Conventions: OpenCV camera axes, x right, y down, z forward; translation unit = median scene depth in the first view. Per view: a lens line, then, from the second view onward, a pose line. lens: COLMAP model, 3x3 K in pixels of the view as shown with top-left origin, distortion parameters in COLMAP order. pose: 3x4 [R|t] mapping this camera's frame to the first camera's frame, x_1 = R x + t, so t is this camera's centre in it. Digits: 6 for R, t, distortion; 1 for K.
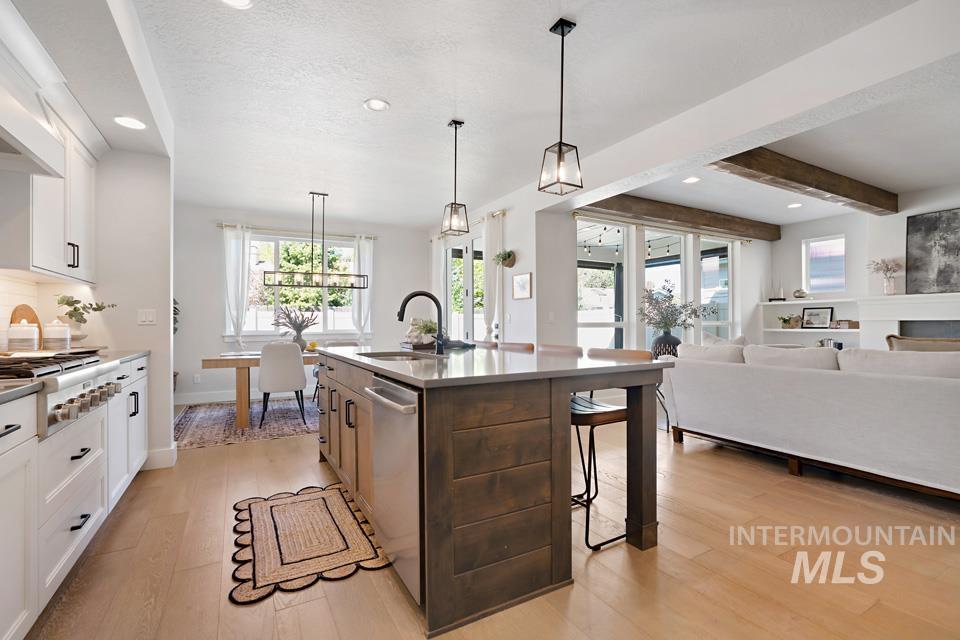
lens RADIAL K [[441.8, 0, 481.1], [0, 441.8, 322.3], [0, 0, 1]] dist [-0.028264, 0.014698]
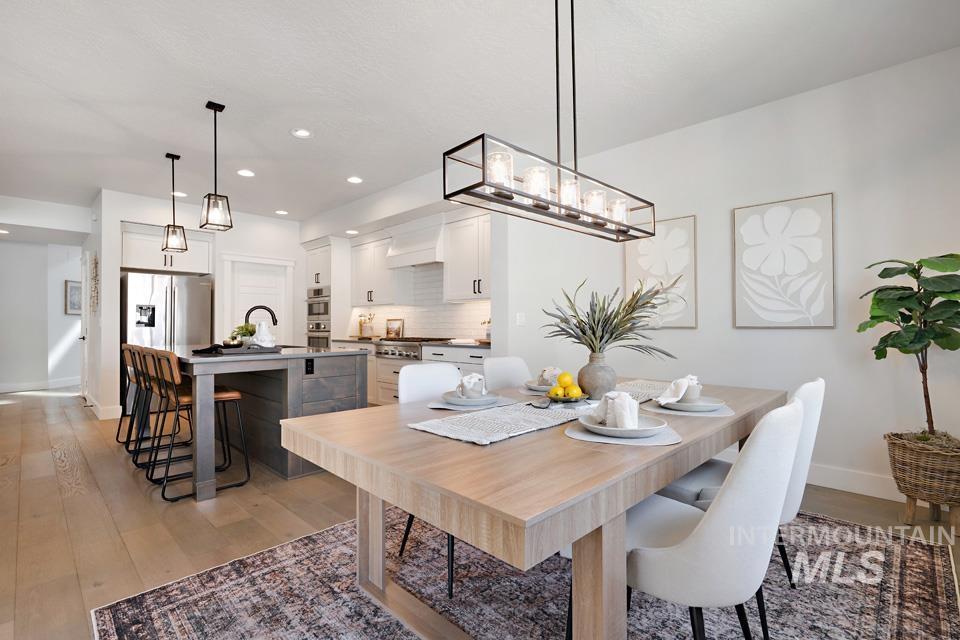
lens RADIAL K [[441.8, 0, 481.1], [0, 441.8, 322.3], [0, 0, 1]] dist [-0.028264, 0.014698]
pose [[-0.956286, 0.005608, -0.292378, -0.367734], [0.008830, 0.999914, -0.009701, 0.006049], [0.292298, -0.011859, -0.956254, 2.497623]]
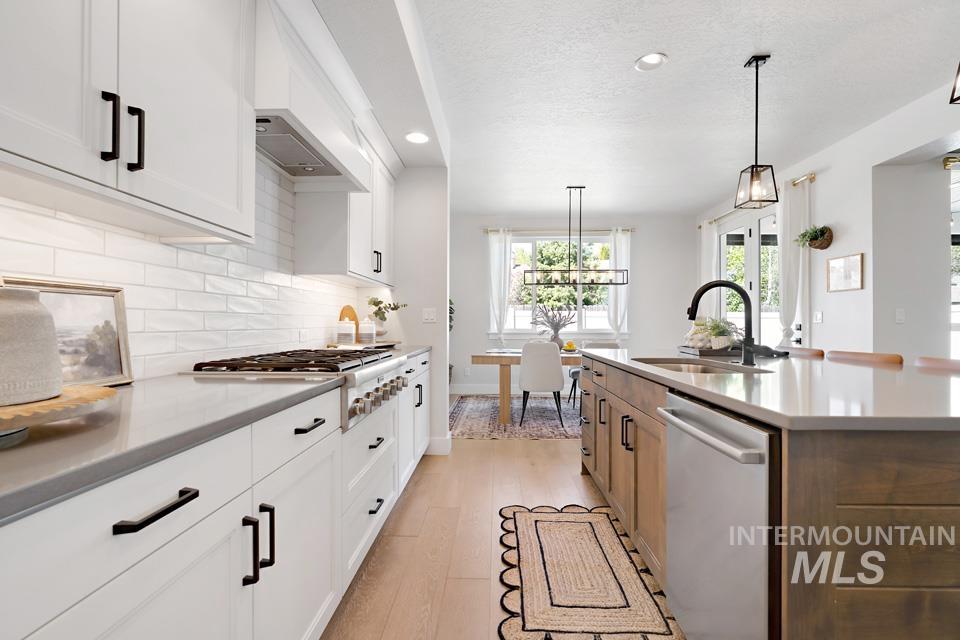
lens RADIAL K [[441.8, 0, 481.1], [0, 441.8, 322.3], [0, 0, 1]] dist [-0.028264, 0.014698]
pose [[0.856049, 0.005921, -0.516860, -0.090978], [-0.005027, 0.999982, 0.003130, 0.000842], [0.516870, -0.000081, 0.856064, 0.132824]]
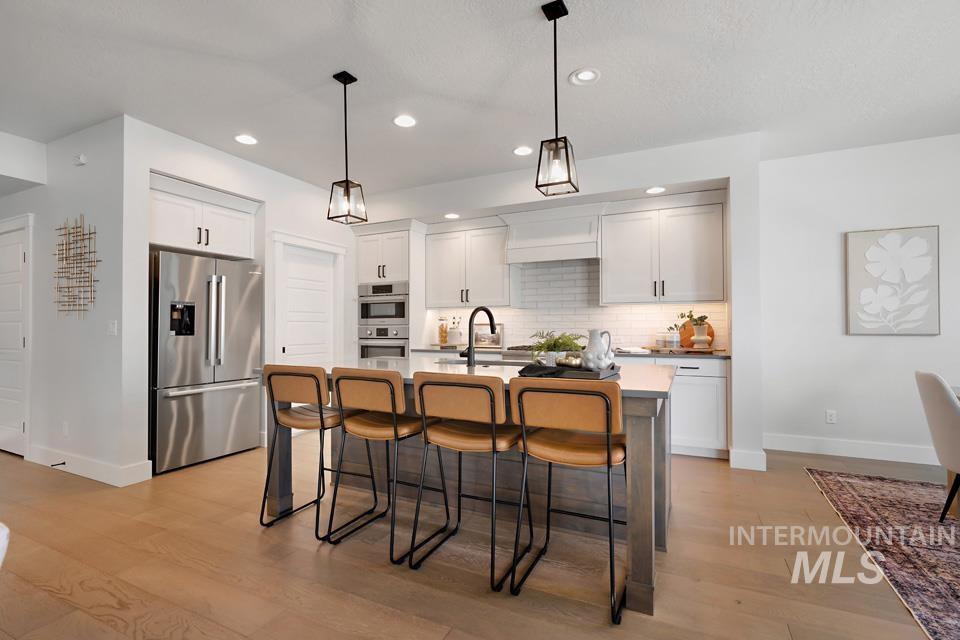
lens RADIAL K [[441.8, 0, 481.1], [0, 441.8, 322.3], [0, 0, 1]] dist [-0.028264, 0.014698]
pose [[-0.818535, 0.001673, -0.574455, 0.503551], [0.009582, 0.999896, -0.010741, -0.021347], [0.574377, -0.014296, -0.818466, 1.756821]]
